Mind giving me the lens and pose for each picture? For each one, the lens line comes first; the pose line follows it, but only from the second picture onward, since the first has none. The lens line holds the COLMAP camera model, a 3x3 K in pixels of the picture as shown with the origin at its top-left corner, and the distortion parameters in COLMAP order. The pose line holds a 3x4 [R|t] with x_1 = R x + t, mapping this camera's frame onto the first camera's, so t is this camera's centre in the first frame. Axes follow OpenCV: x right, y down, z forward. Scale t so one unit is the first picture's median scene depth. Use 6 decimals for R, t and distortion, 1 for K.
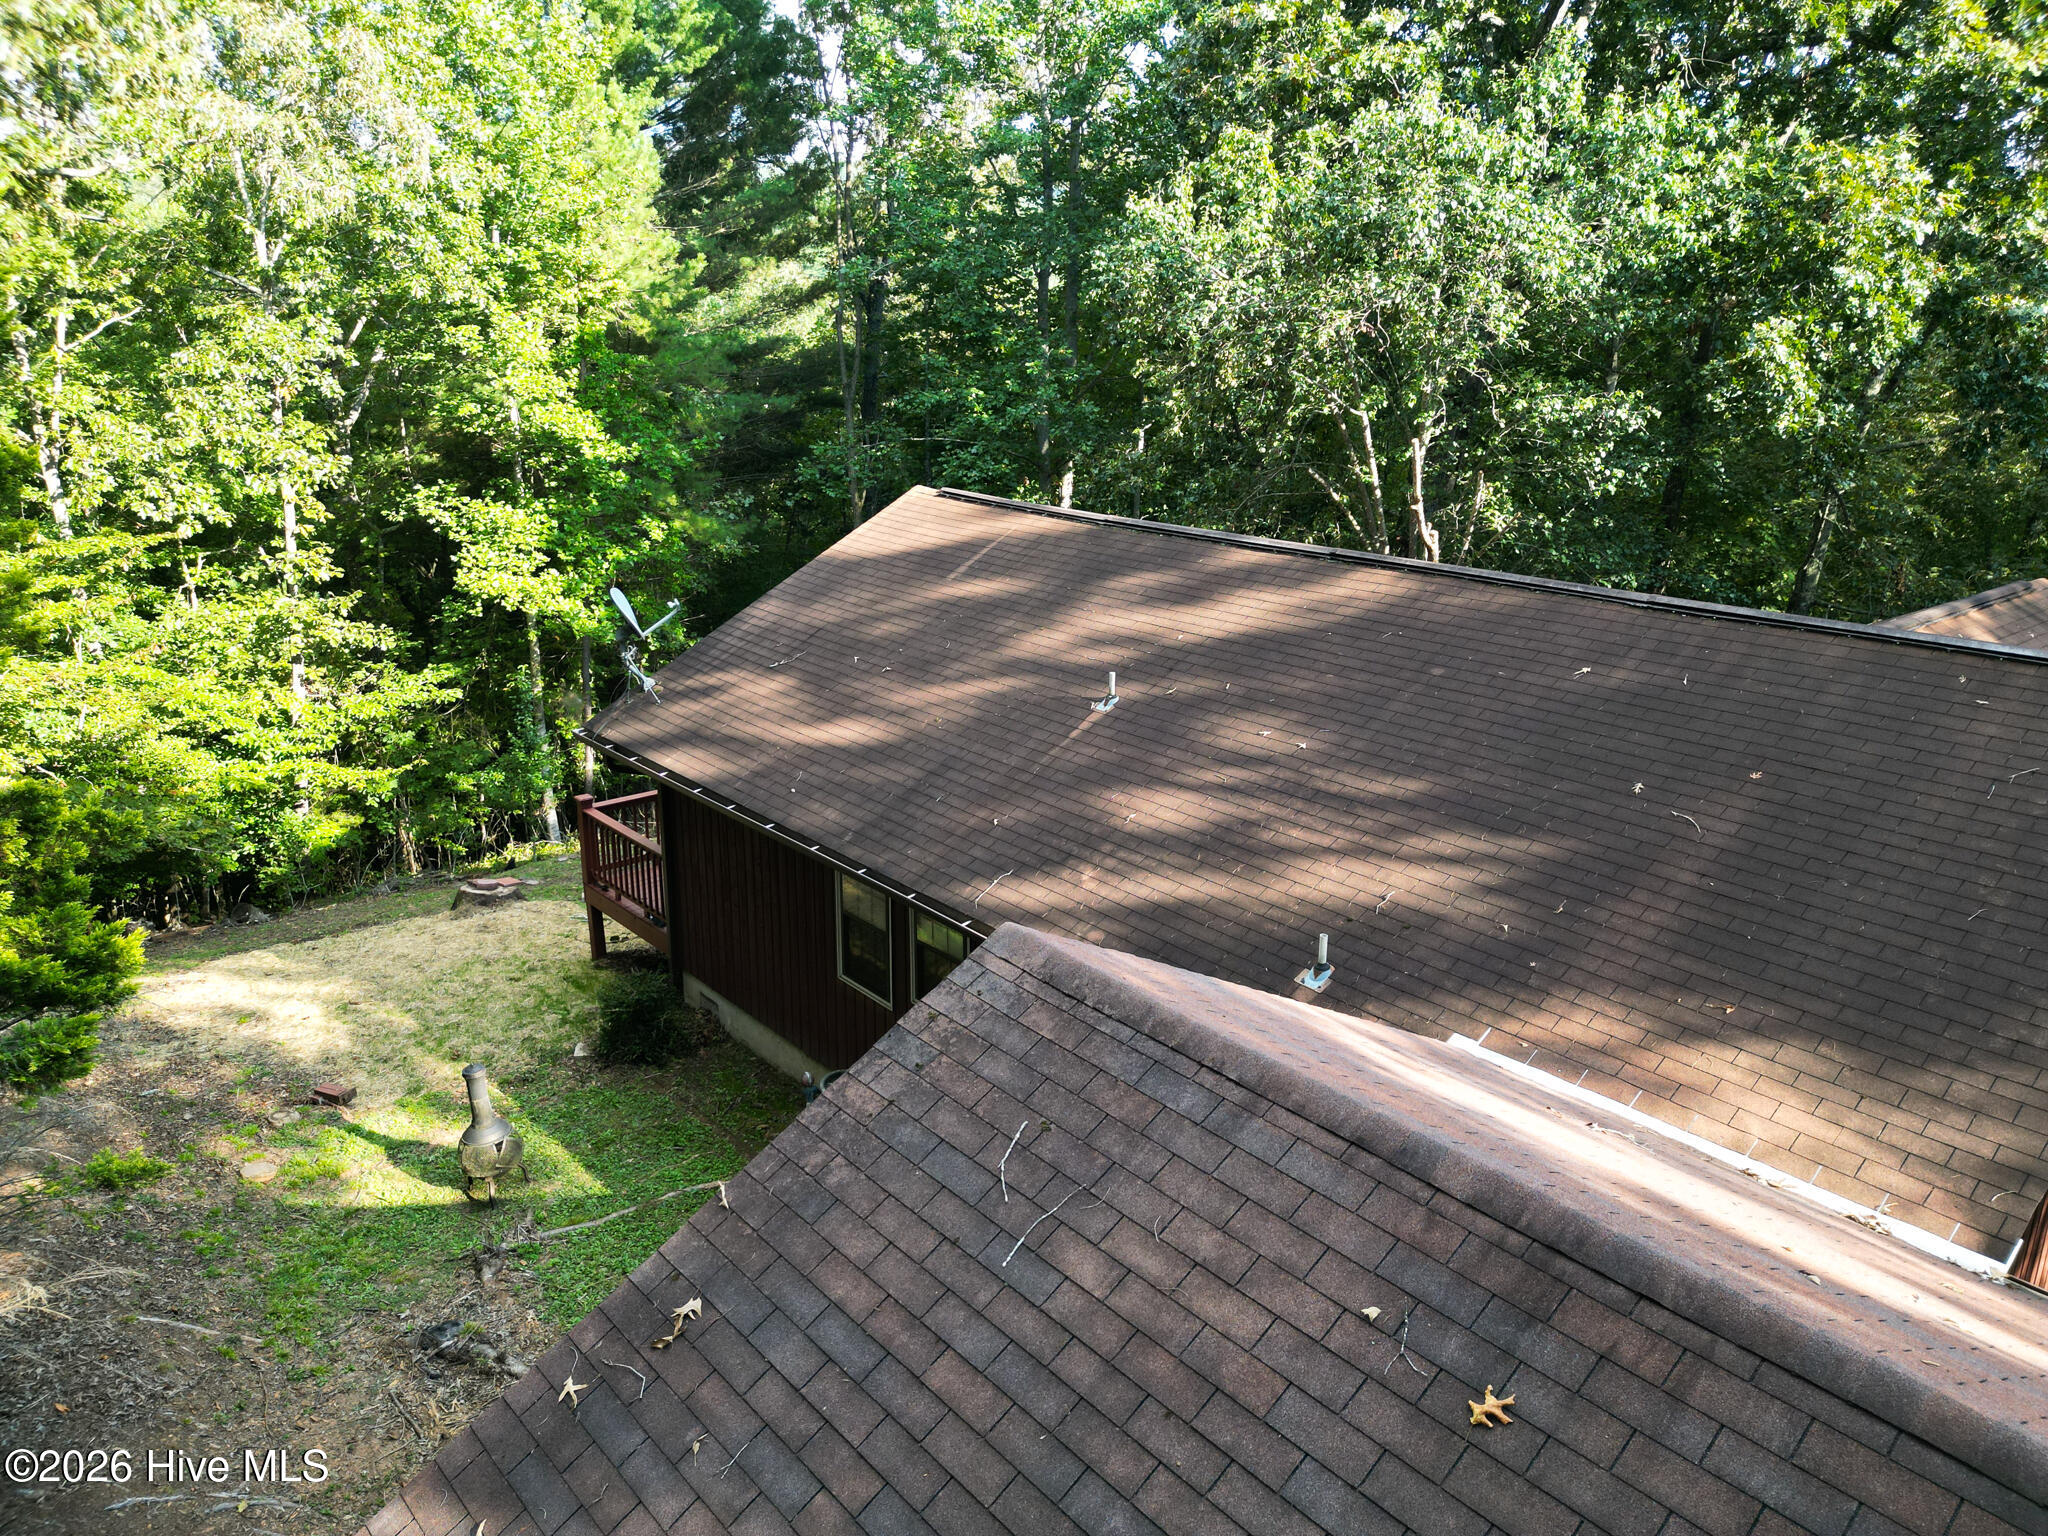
lens RADIAL K [[1449.1, 0, 1011.4], [0, 1449.1, 766.5], [0, 0, 1]] dist [0.029387, -0.017998]
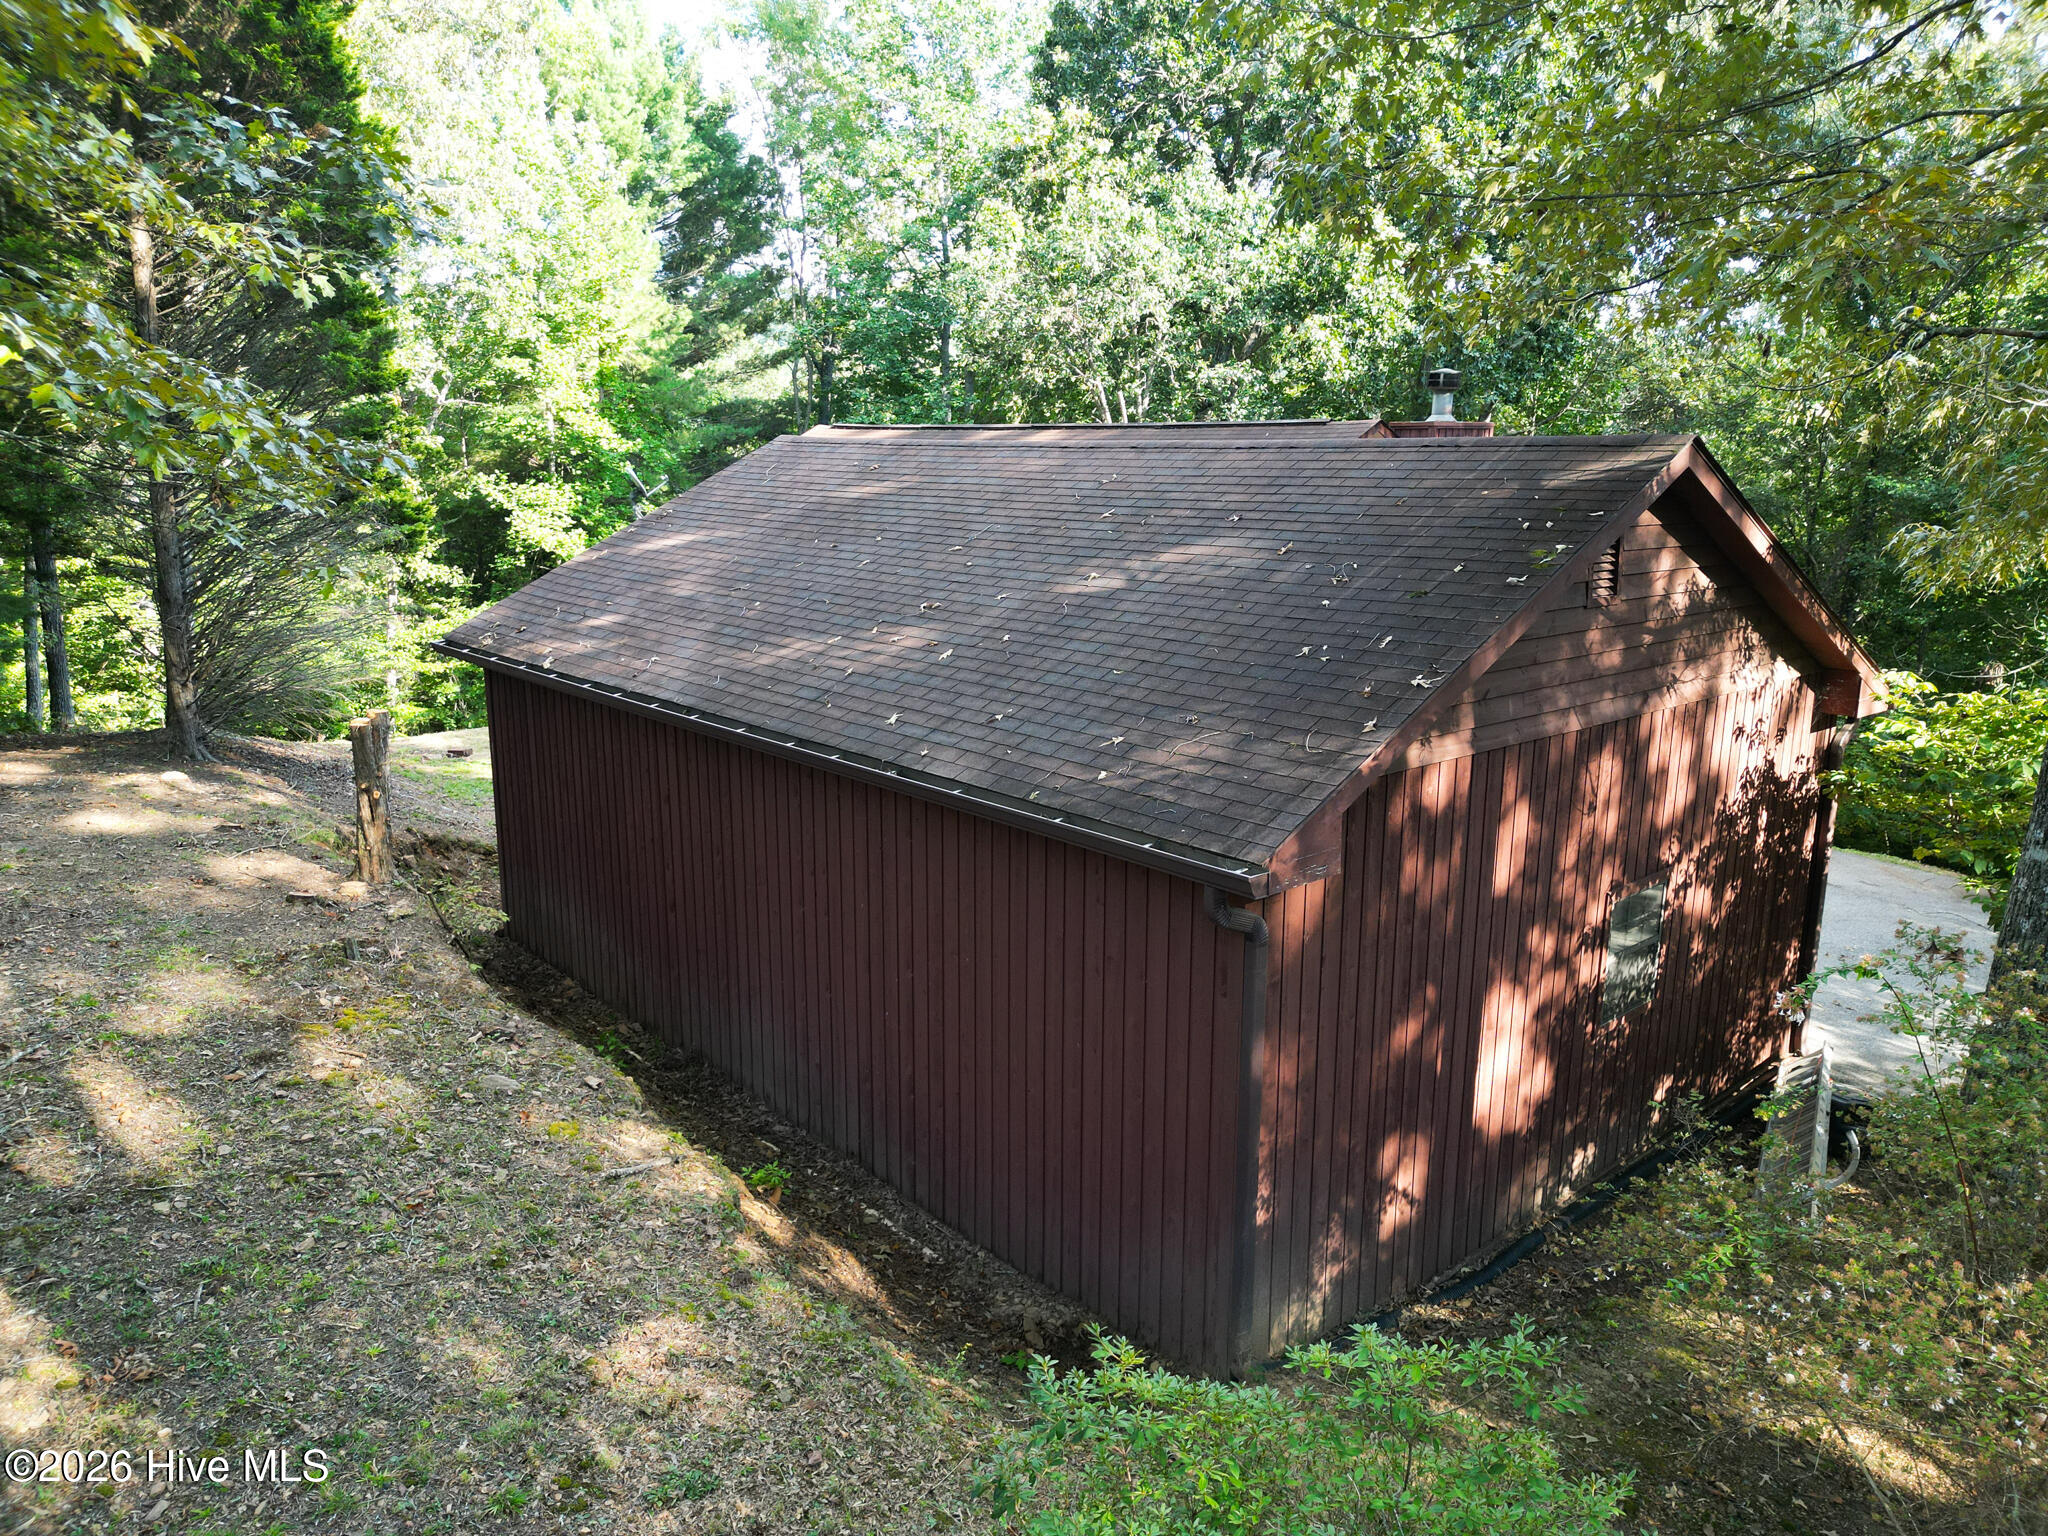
lens RADIAL K [[1449.1, 0, 1034.2], [0, 1449.1, 771.1], [0, 0, 1]] dist [0.029387, -0.017998]
pose [[0.999794, -0.005498, 0.019543, 0.089266], [0.007110, 0.996488, -0.083430, 0.205290], [-0.019015, 0.083552, 0.996322, -0.361031]]
